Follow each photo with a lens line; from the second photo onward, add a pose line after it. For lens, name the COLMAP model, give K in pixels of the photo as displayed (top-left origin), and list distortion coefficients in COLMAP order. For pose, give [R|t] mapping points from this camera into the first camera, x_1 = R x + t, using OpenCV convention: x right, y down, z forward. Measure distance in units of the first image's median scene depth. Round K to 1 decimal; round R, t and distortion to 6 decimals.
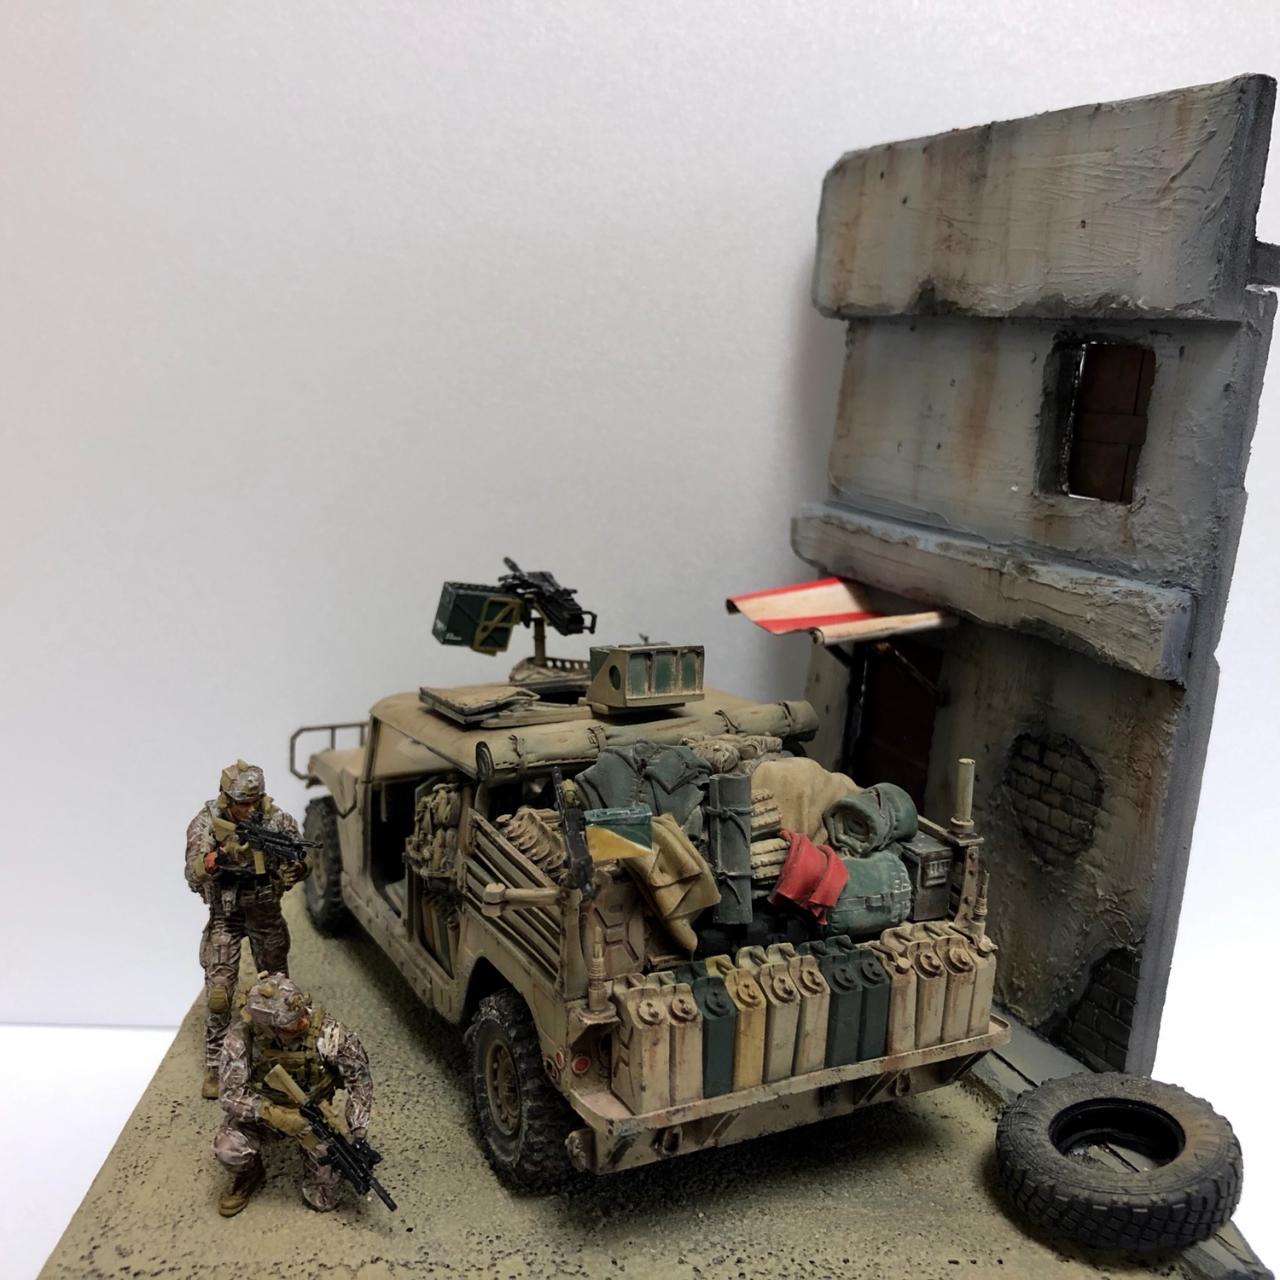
lens RADIAL K [[1453.6, 0, 638.4], [0, 1453.6, 628.1], [0, 0, 1]] dist [-0.001176, 0.000000]
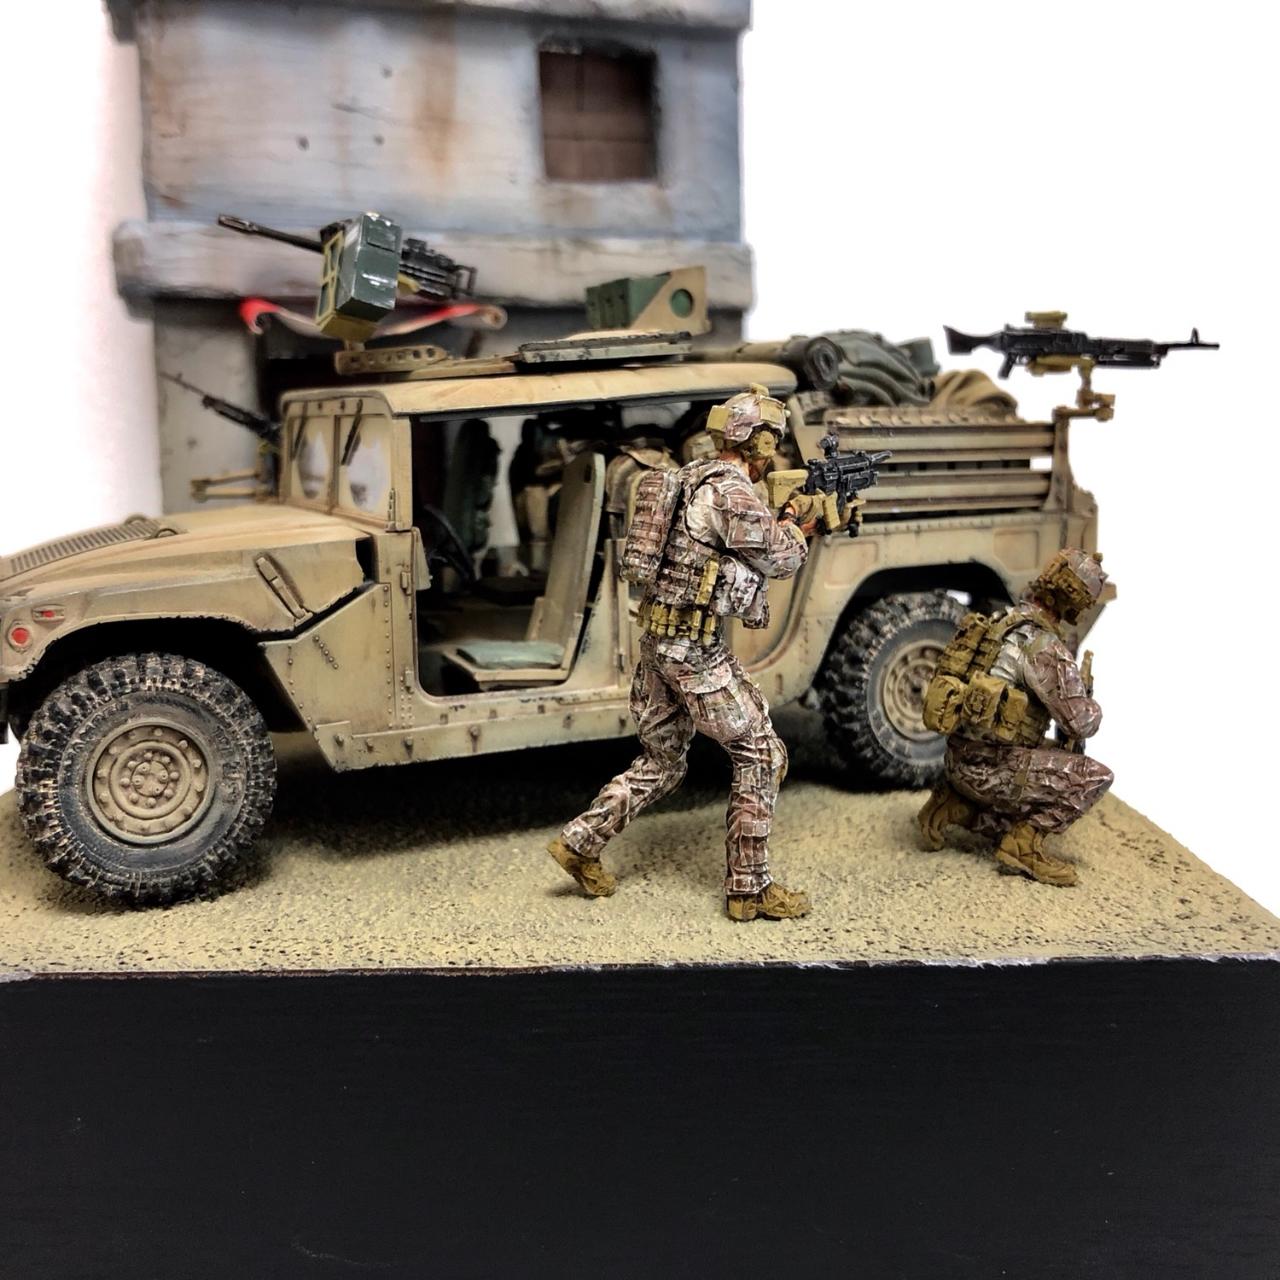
lens RADIAL K [[1453.6, 0, 634.8], [0, 1453.6, 638.8], [0, 0, 1]] dist [-0.001176, 0.000000]
pose [[0.045173, -0.186320, 0.981450, -0.843088], [0.207864, 0.962703, 0.173193, 0.062062], [-0.977114, 0.196184, 0.082218, 0.911994]]
